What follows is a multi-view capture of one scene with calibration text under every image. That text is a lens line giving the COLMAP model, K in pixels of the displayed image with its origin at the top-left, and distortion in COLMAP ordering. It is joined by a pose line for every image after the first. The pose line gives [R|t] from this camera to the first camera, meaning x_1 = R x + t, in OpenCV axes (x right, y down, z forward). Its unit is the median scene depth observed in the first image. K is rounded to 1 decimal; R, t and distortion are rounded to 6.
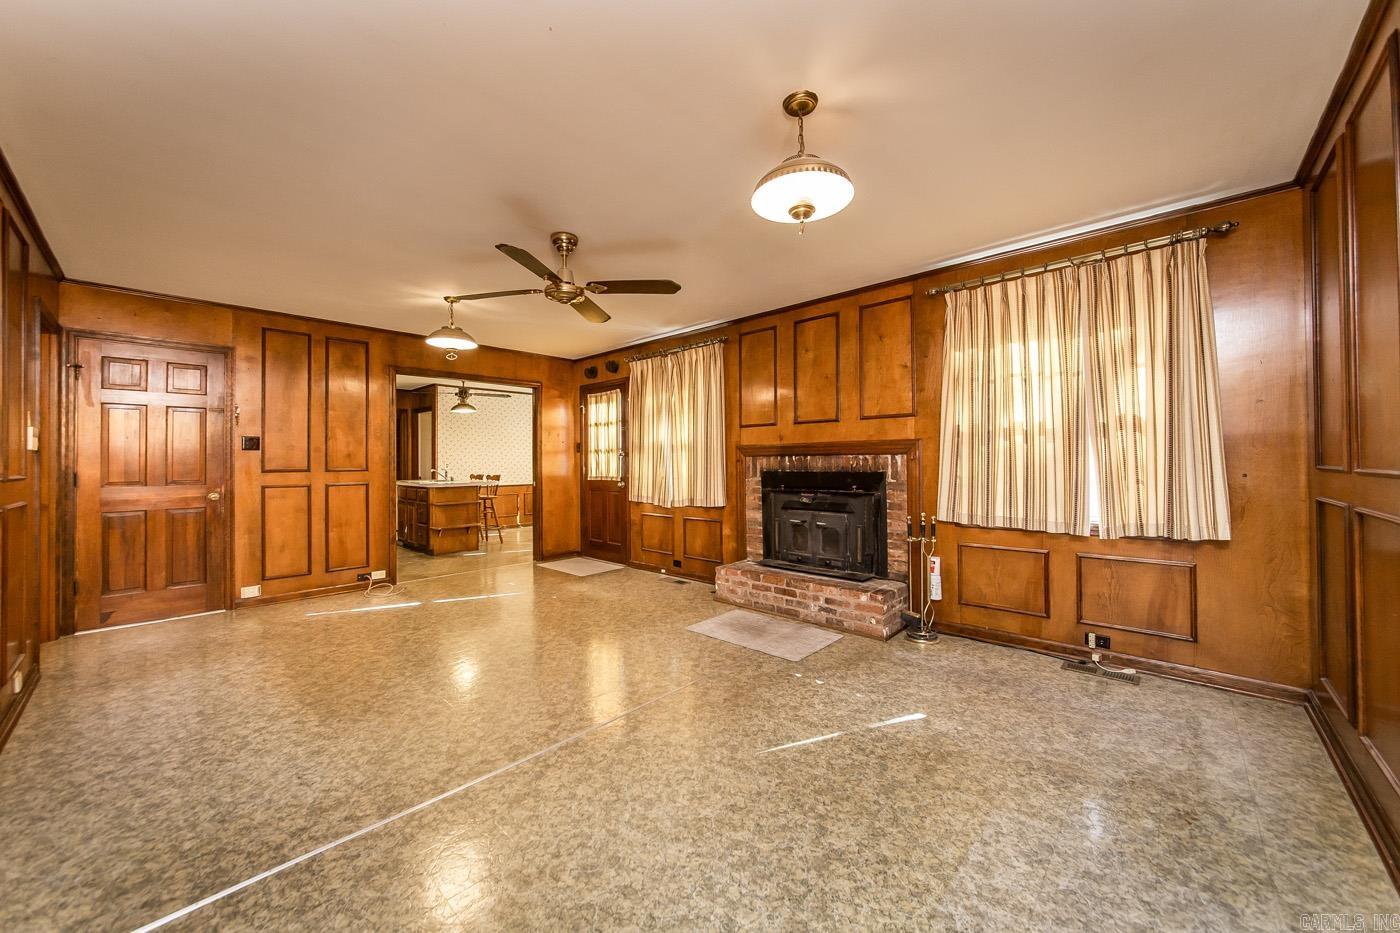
lens RADIAL K [[505.5, 0, 697.0], [0, 505.5, 458.3], [0, 0, 1]] dist [-0.001097, -0.000077]
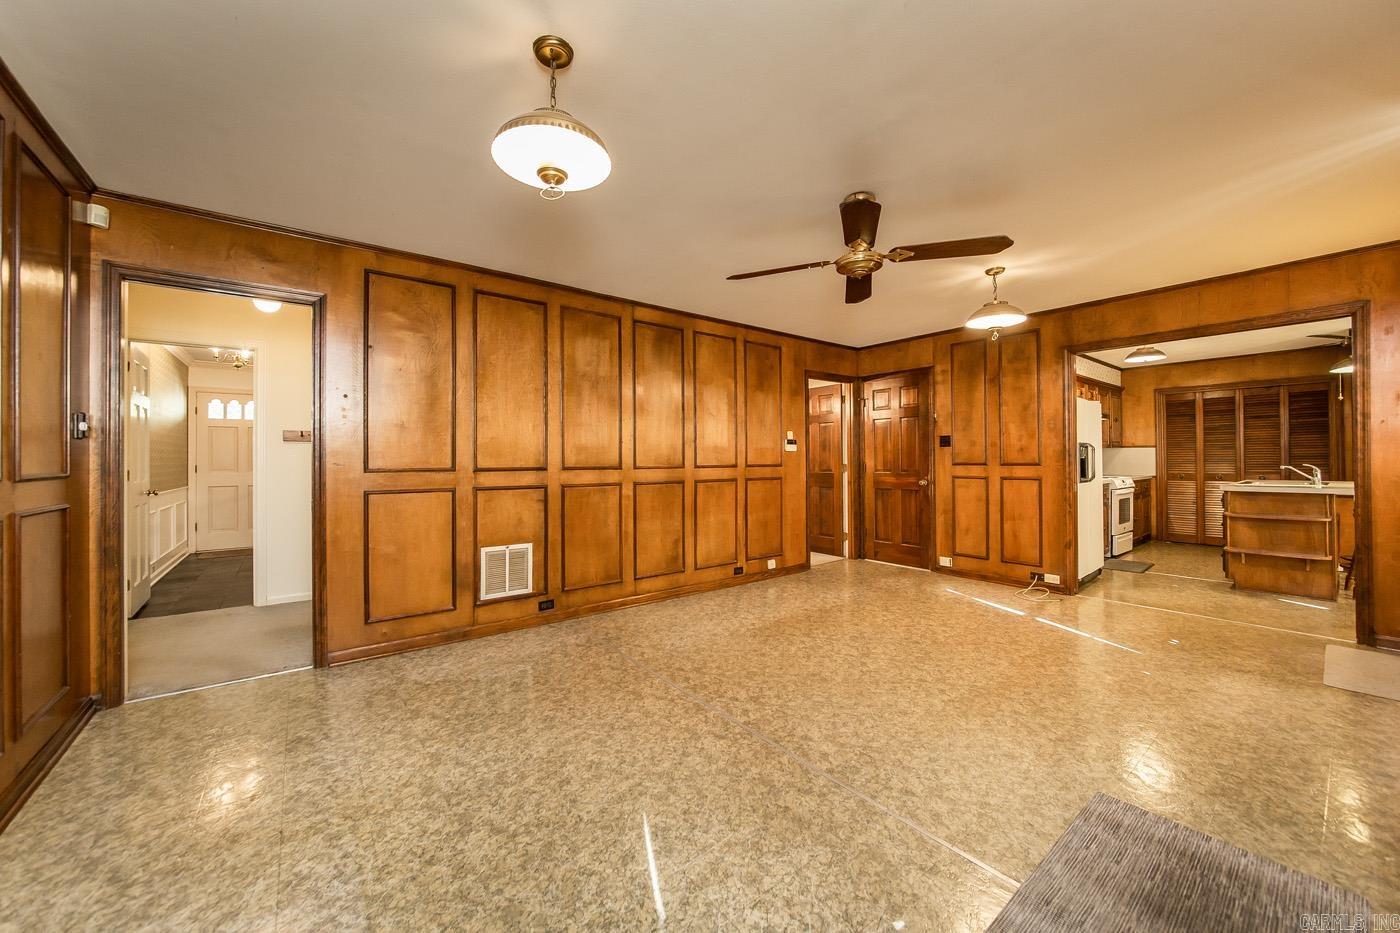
lens RADIAL K [[527.7, 0, 705.3], [0, 527.7, 458.7], [0, 0, 1]] dist [-0.001289, -0.000032]
pose [[-0.148255, 0.004977, -0.988937, 0.924225], [0.015785, 0.999872, 0.002665, 0.000979], [0.988823, -0.015215, -0.148315, 1.194948]]
